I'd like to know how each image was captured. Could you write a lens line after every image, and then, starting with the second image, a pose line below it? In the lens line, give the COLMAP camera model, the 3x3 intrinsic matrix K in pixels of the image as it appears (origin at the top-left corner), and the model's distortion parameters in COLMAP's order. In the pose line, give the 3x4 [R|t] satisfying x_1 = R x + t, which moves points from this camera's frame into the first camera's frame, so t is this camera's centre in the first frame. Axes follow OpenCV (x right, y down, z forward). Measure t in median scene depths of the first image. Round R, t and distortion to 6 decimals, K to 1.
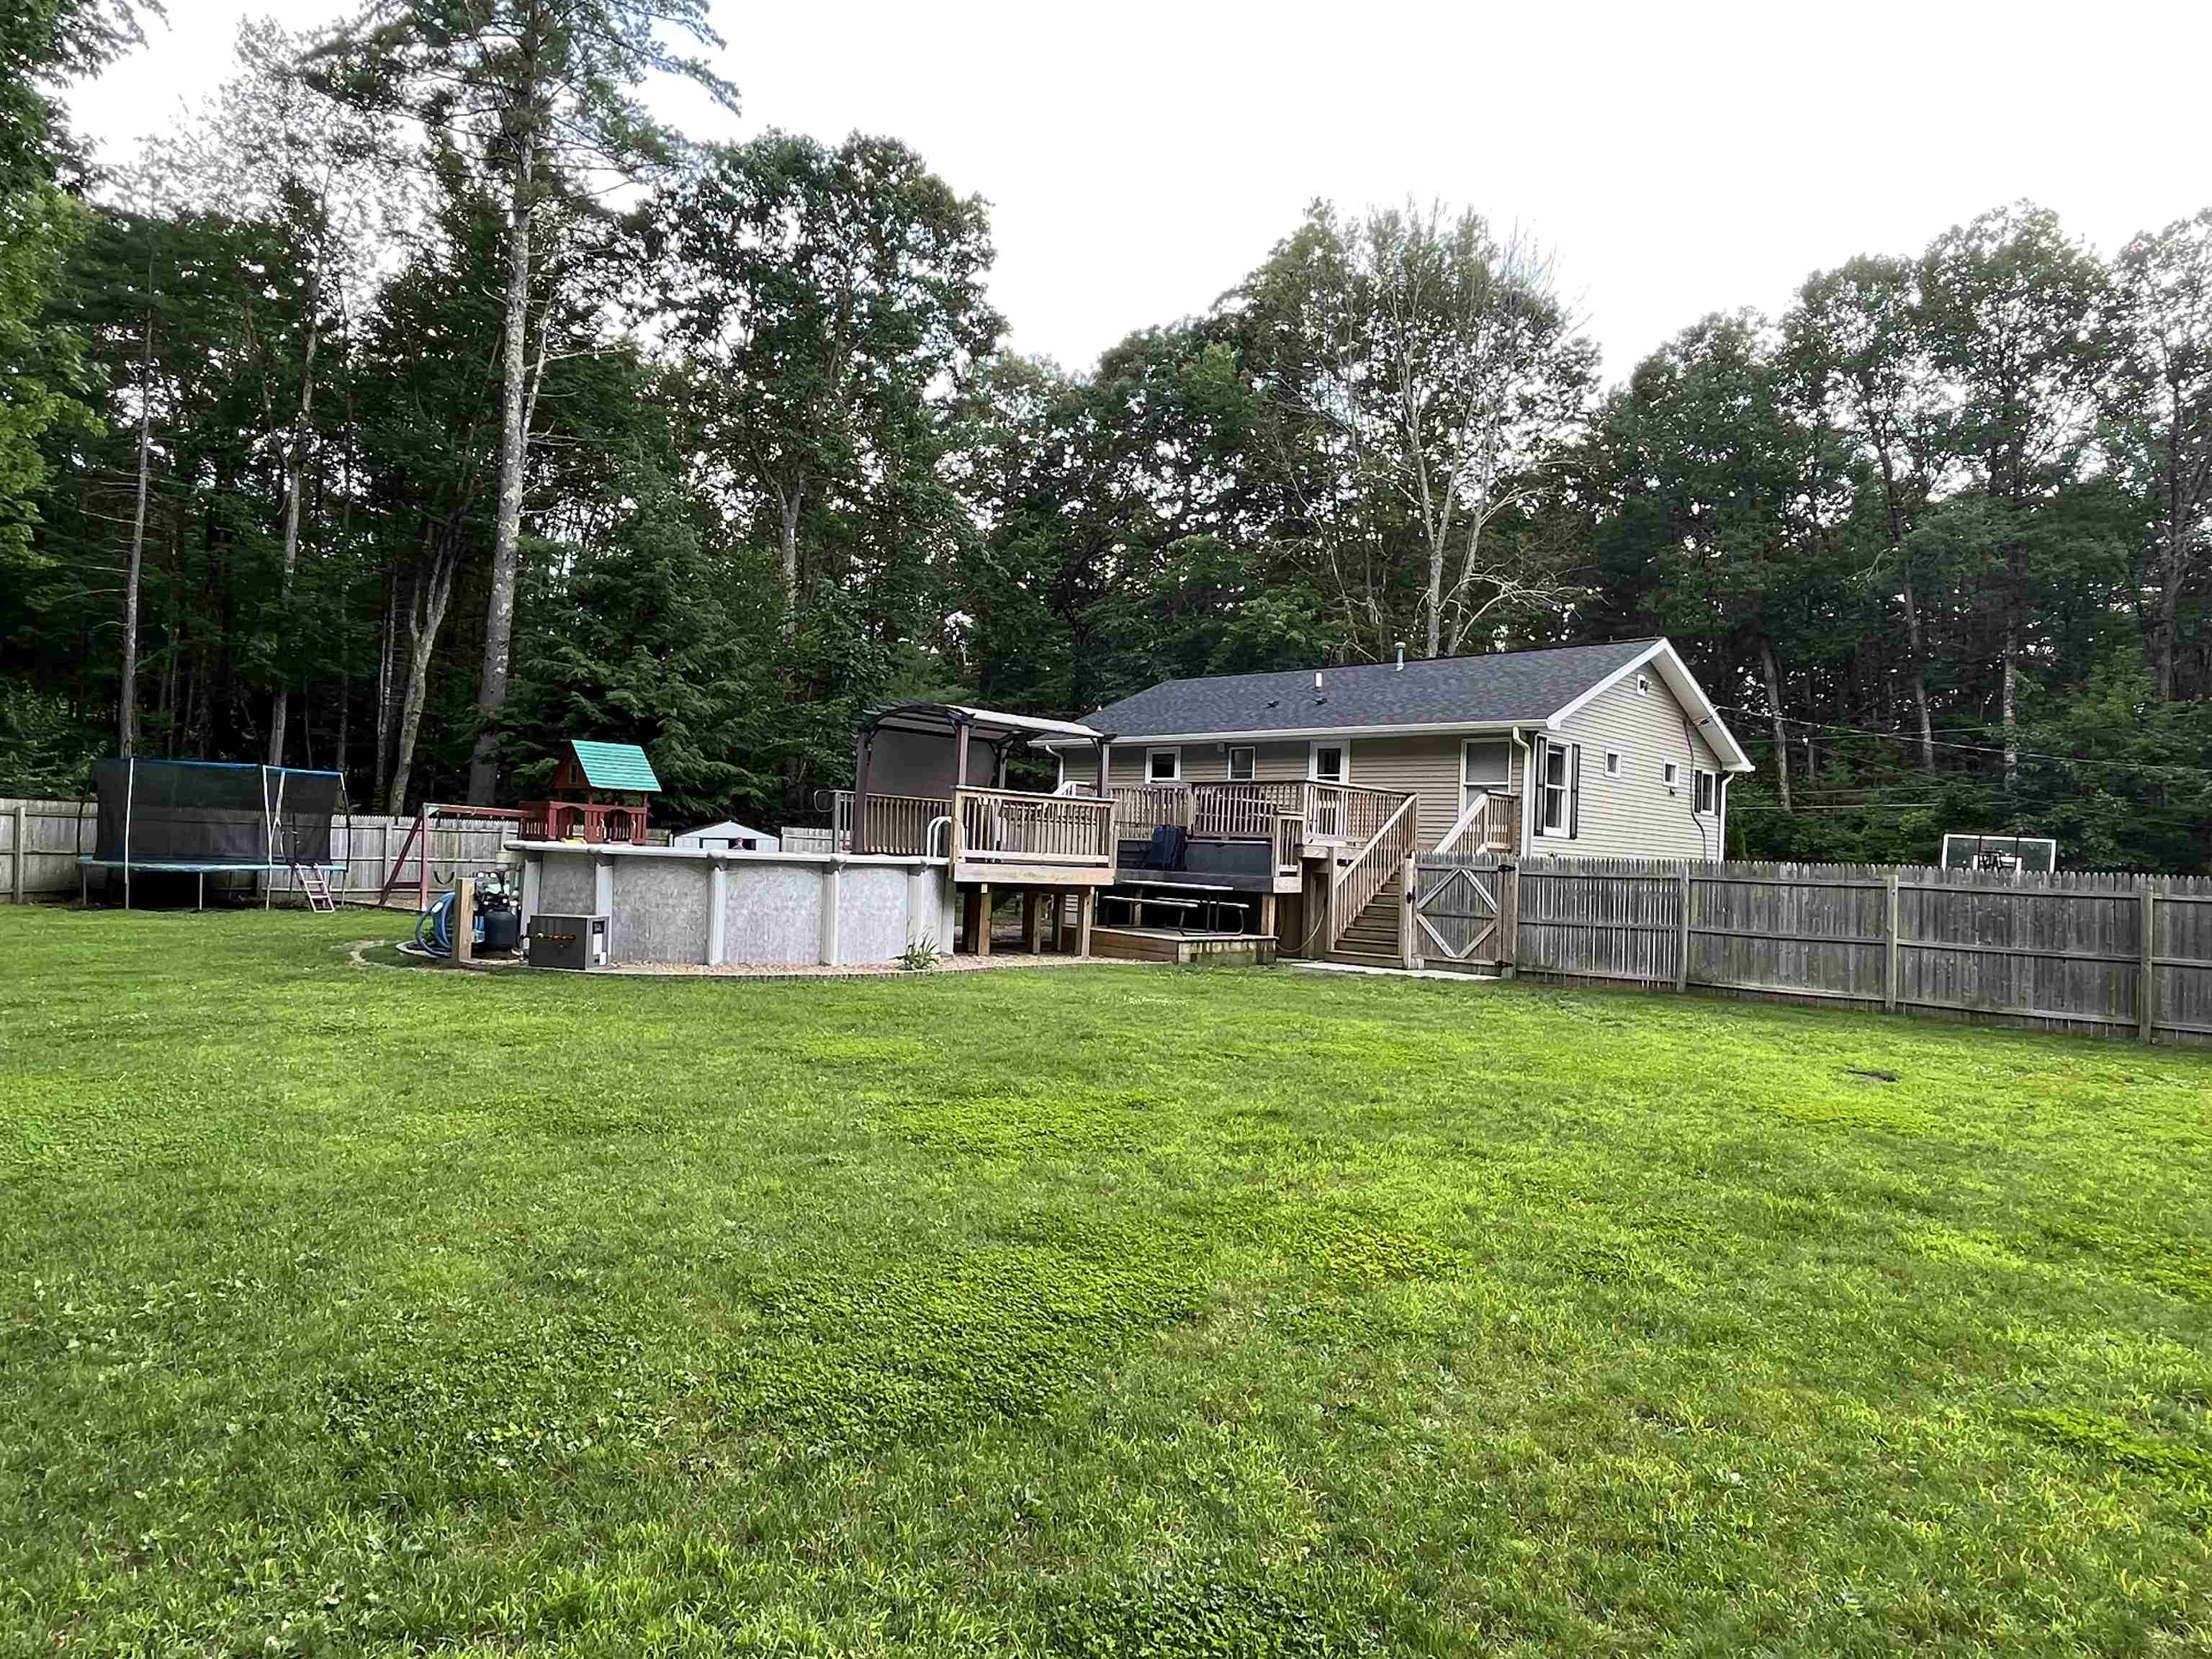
lens RADIAL K [[1345.2, 0, 1106.0], [0, 1345.2, 829.5], [0, 0, 1]] dist [-0.002618, -0.000124]
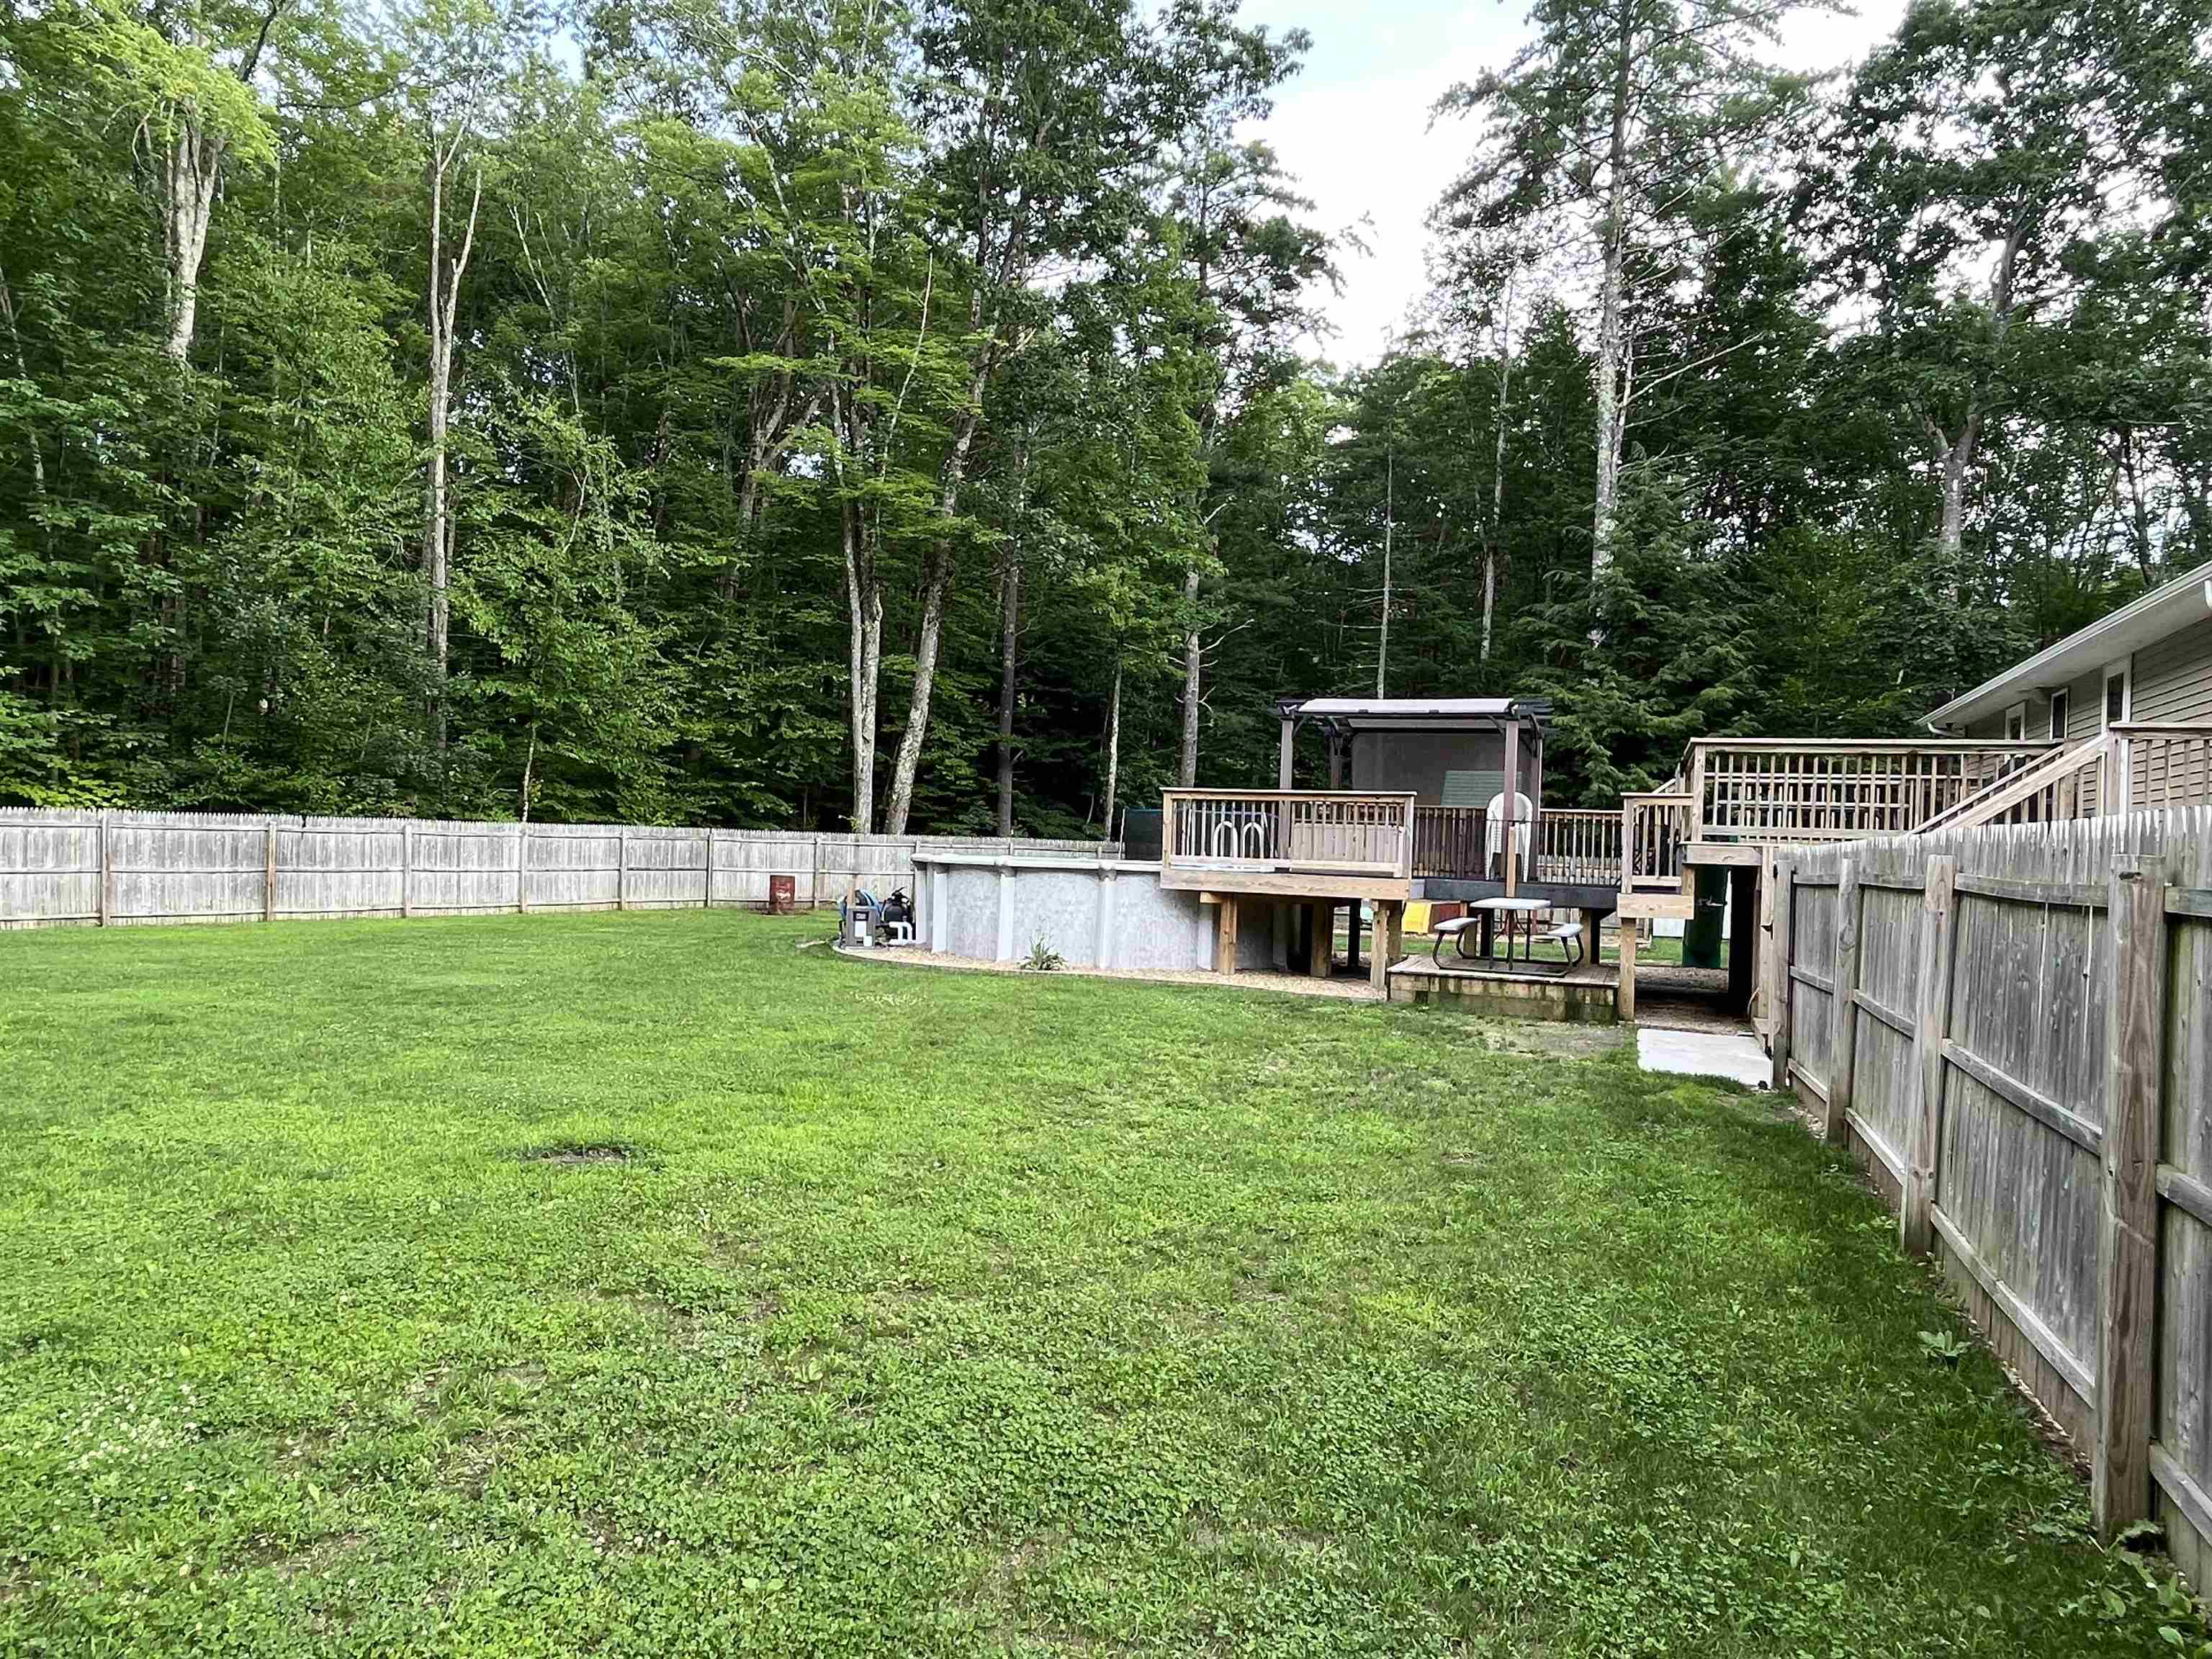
lens RADIAL K [[1345.2, 0, 1106.0], [0, 1345.2, 829.5], [0, 0, 1]] dist [-0.002618, -0.000124]
pose [[0.393266, -0.038540, -0.918617, 0.417880], [0.000411, 0.999128, -0.041742, 0.020529], [0.919425, 0.016039, 0.392939, 0.332435]]
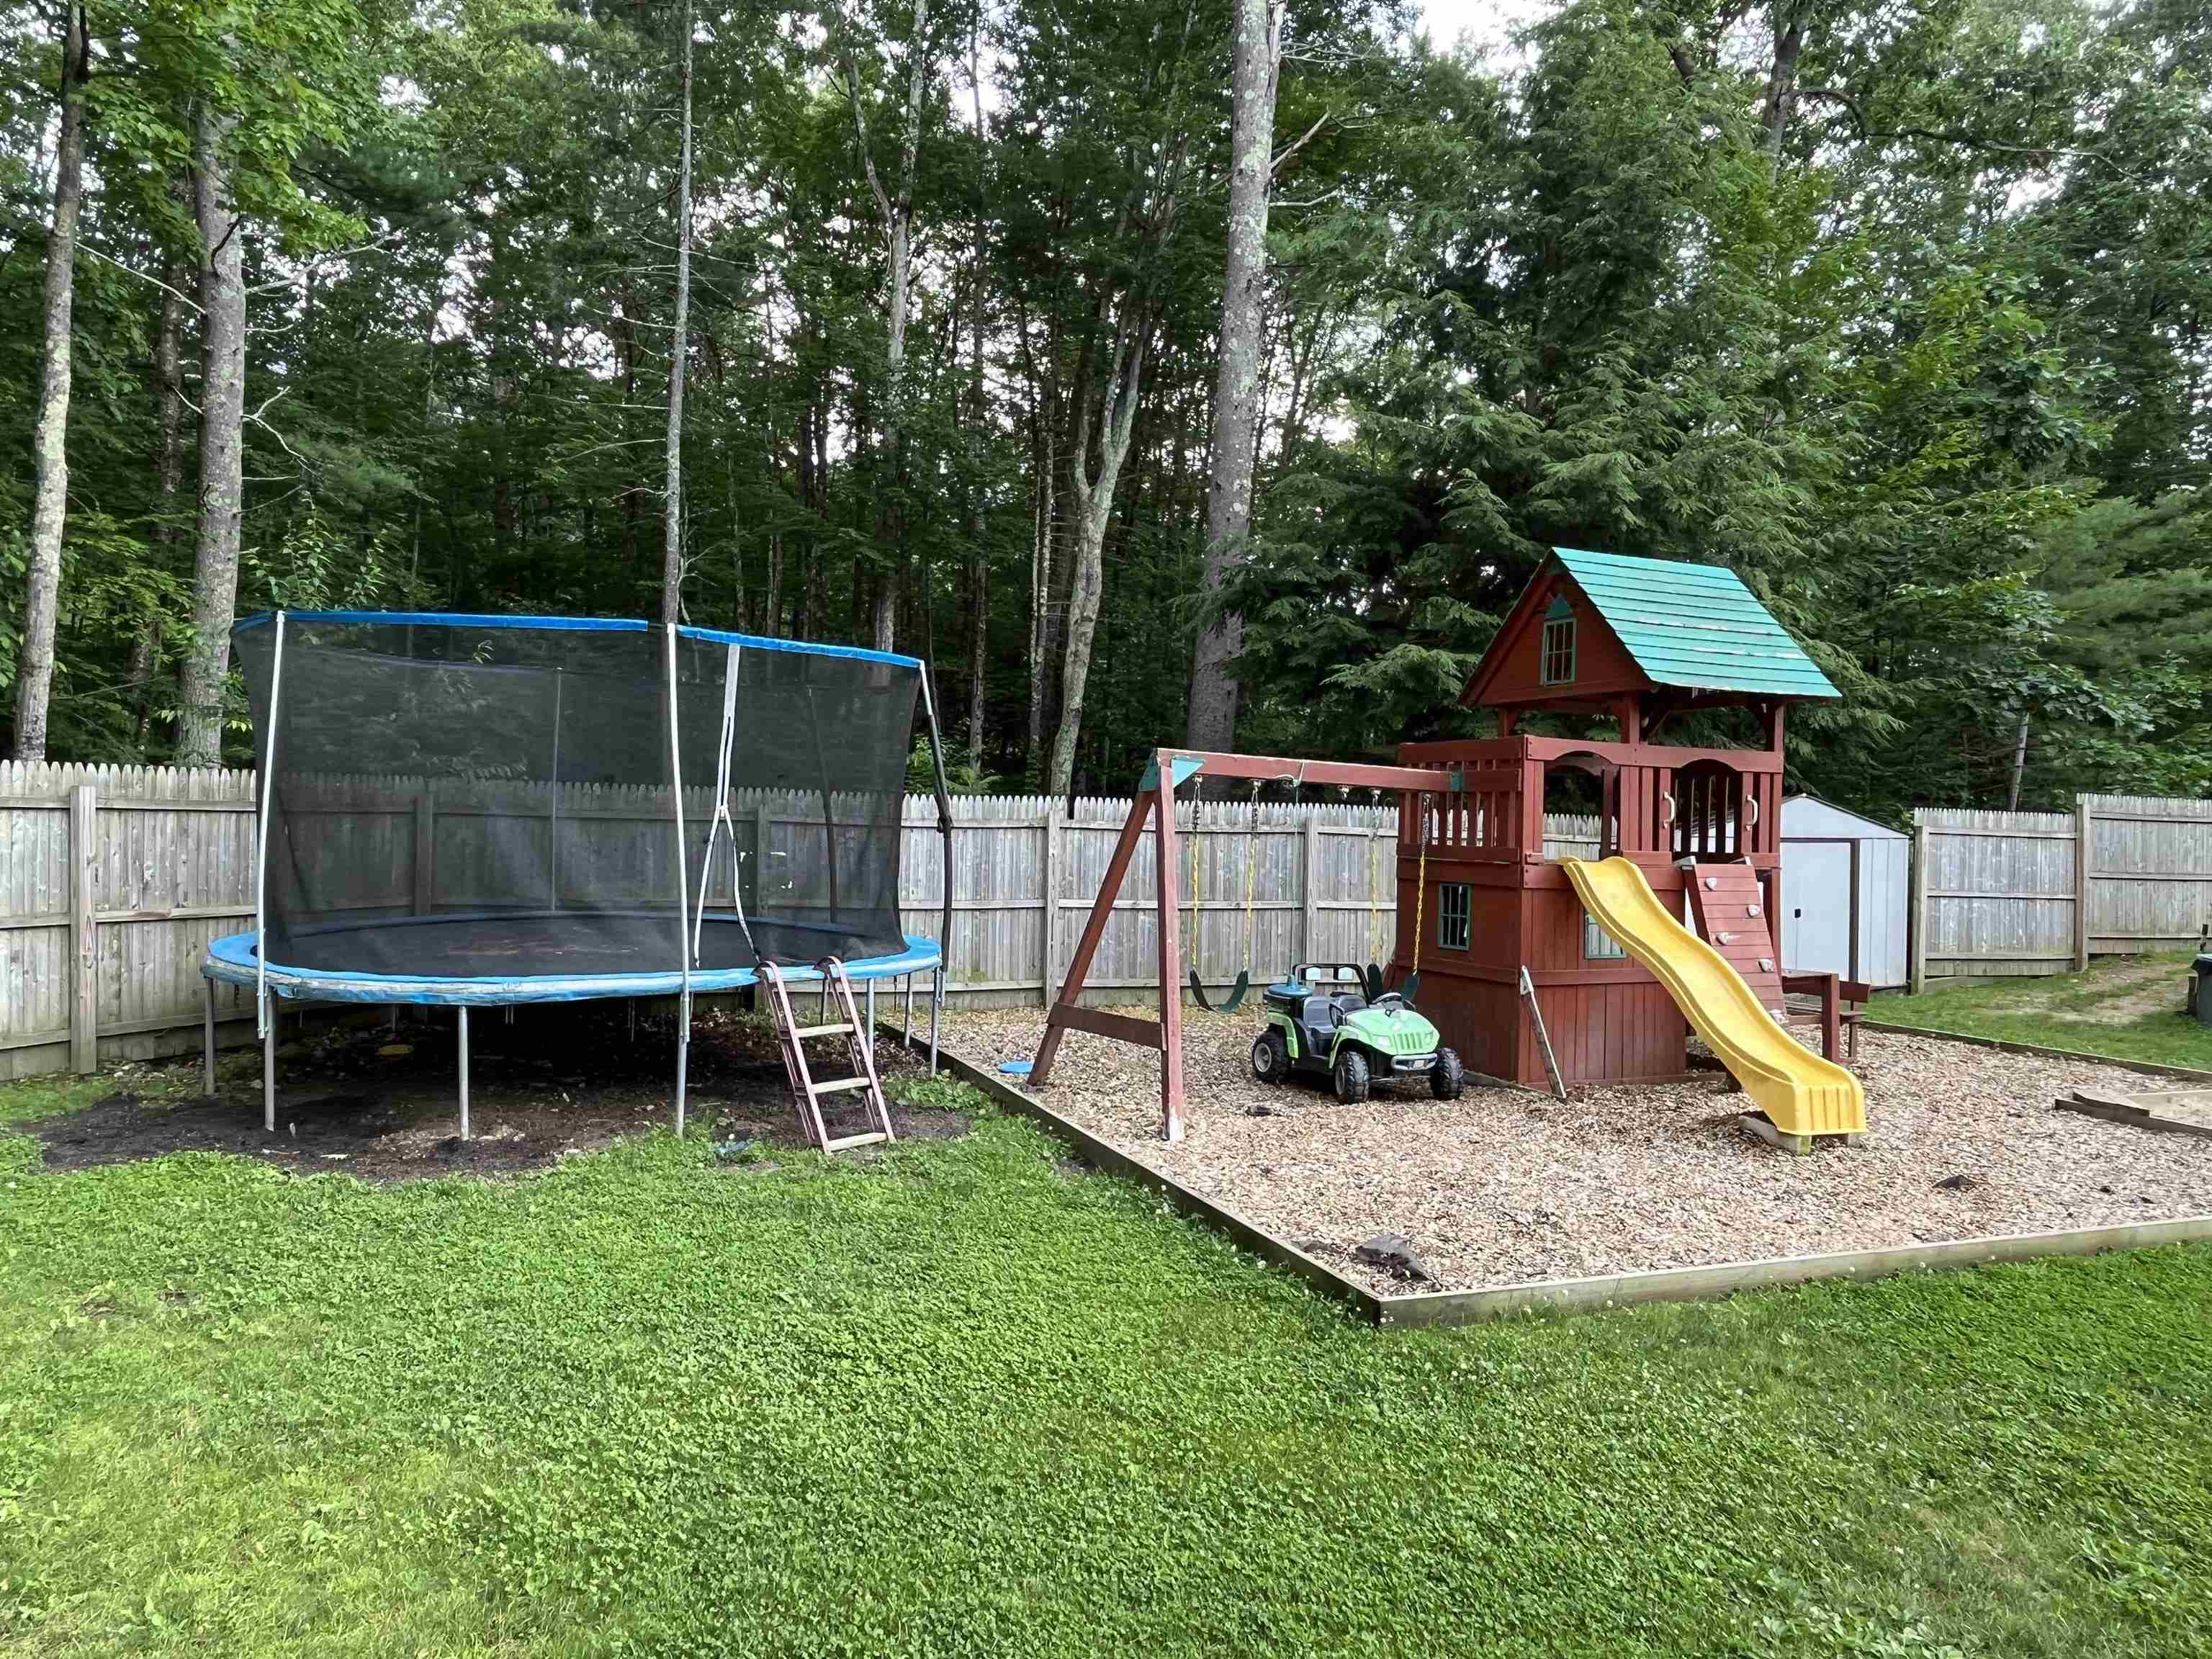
lens RADIAL K [[1443.2, 0, 1106.0], [0, 1443.2, 829.5], [0, 0, 1]] dist [0.003459, -0.002711]
pose [[0.900535, -0.010143, -0.434665, -0.328442], [0.015878, 0.999828, 0.009566, -0.003989], [0.434493, -0.015516, 0.900541, 0.612888]]
